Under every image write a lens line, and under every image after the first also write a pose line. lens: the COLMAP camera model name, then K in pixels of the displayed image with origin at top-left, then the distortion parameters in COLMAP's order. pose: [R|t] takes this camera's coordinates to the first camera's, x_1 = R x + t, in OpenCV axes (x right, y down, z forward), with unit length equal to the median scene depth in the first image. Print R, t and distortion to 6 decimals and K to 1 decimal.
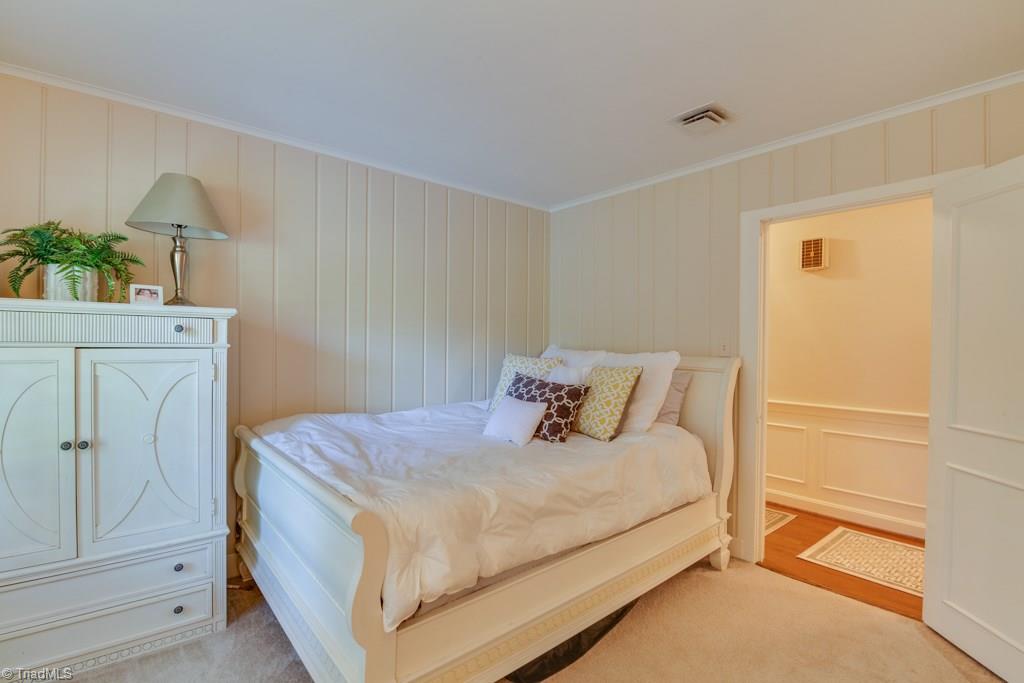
lens RADIAL K [[477.1, 0, 517.4], [0, 477.1, 345.3], [0, 0, 1]] dist [-0.002830, -0.009747]
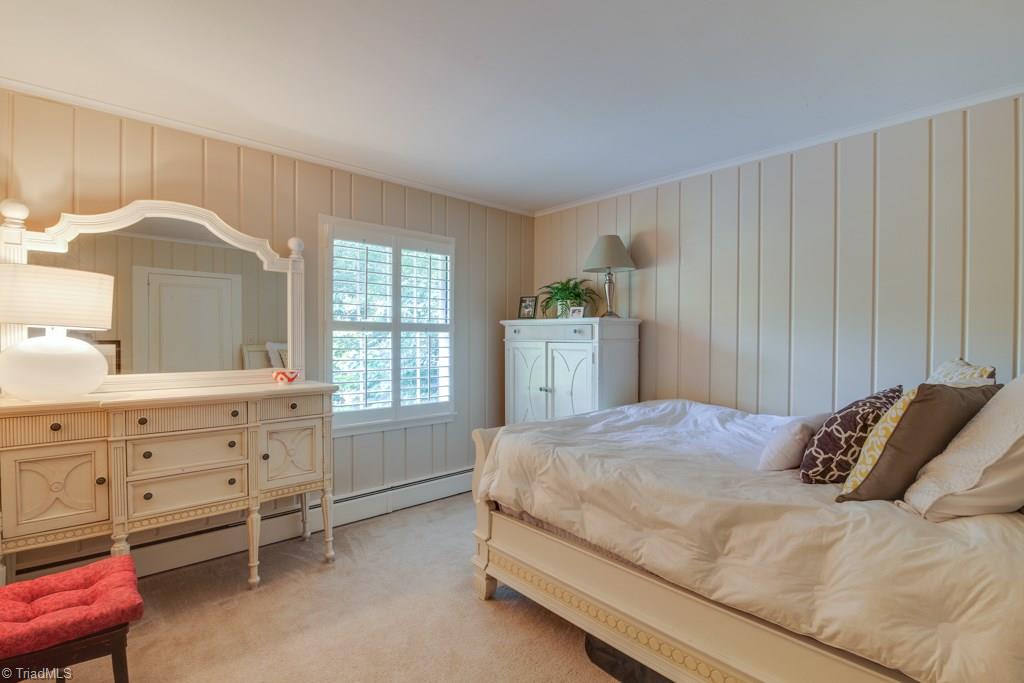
lens RADIAL K [[477.1, 0, 517.4], [0, 477.1, 345.3], [0, 0, 1]] dist [-0.002830, -0.009747]
pose [[0.034667, 0.005657, -0.999383, 1.003114], [-0.014867, 0.999876, 0.005144, 0.009779], [0.999288, 0.014680, 0.034746, 0.733053]]
